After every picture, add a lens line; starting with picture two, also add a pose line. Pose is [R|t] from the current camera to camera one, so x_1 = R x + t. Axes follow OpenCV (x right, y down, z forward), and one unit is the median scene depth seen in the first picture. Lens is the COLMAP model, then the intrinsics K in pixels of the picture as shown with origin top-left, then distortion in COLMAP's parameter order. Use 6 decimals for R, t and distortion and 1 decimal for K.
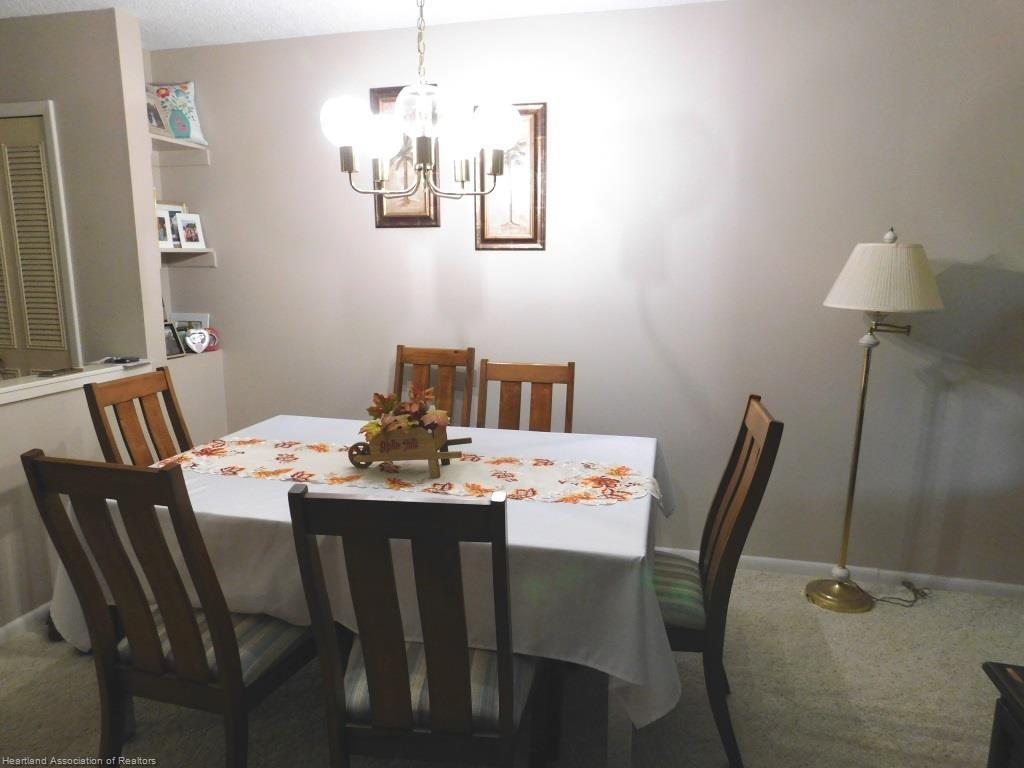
lens RADIAL K [[679.8, 0, 515.2], [0, 679.8, 383.0], [0, 0, 1]] dist [-0.068267, 0.059688]
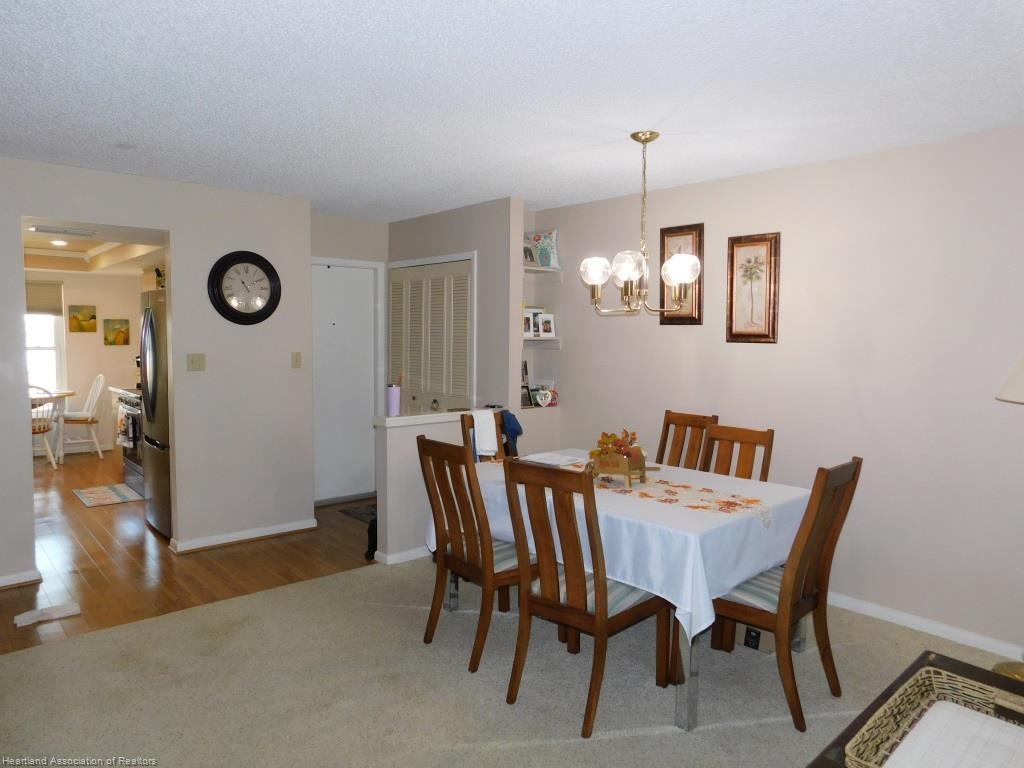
lens RADIAL K [[679.8, 0, 514.1], [0, 679.8, 381.1], [0, 0, 1]] dist [-0.068267, 0.059688]
pose [[0.827858, 0.045964, -0.559051, 0.347846], [-0.112403, 0.990016, -0.085051, 0.037734], [0.549560, 0.133249, 0.824760, -0.309376]]
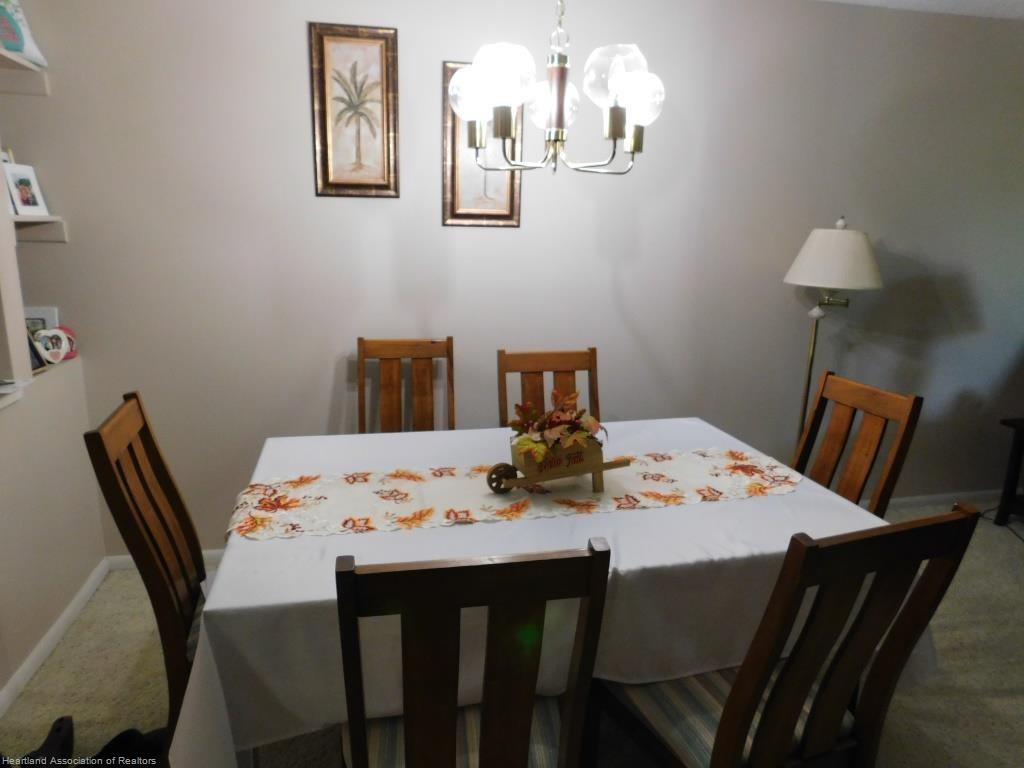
lens RADIAL K [[679.8, 0, 503.4], [0, 679.8, 379.2], [0, 0, 1]] dist [-0.068267, 0.059688]
pose [[0.893694, -0.084054, 0.440733, -0.406704], [0.062948, 0.996069, 0.062322, -0.047799], [-0.444239, -0.027953, 0.895472, 0.169939]]
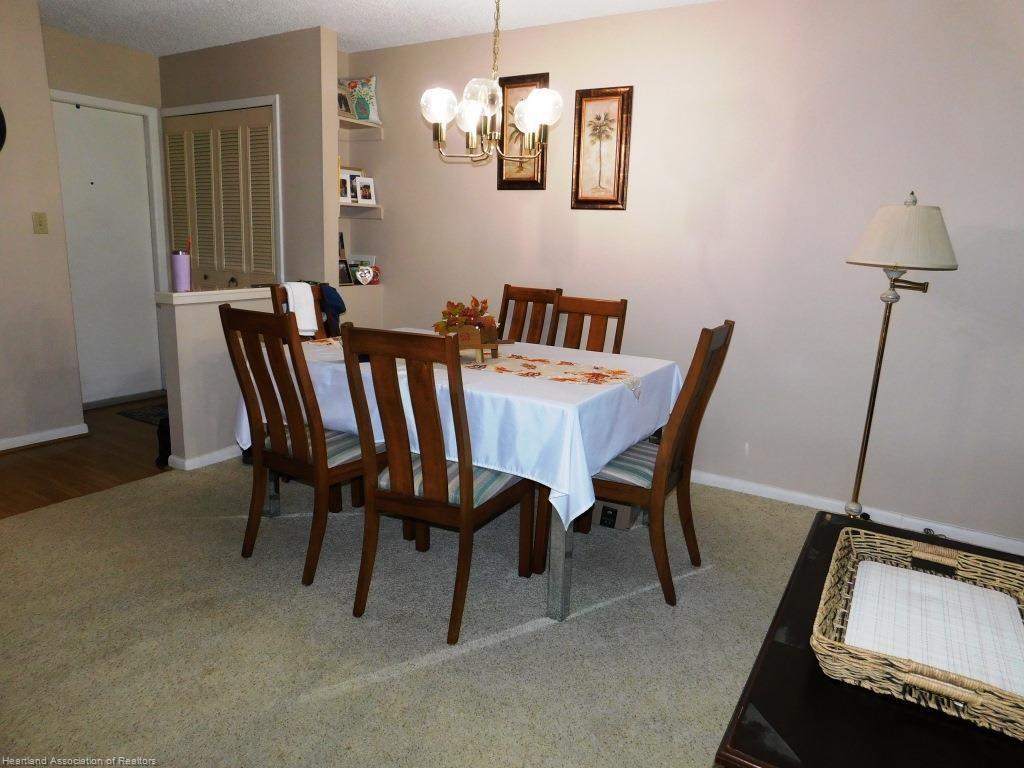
lens RADIAL K [[679.8, 0, 515.1], [0, 679.8, 379.3], [0, 0, 1]] dist [-0.068267, 0.059688]
pose [[0.953276, 0.093485, -0.287272, 0.229110], [-0.088190, 0.995610, 0.031348, 0.080263], [0.288941, -0.004549, 0.957336, -0.195964]]
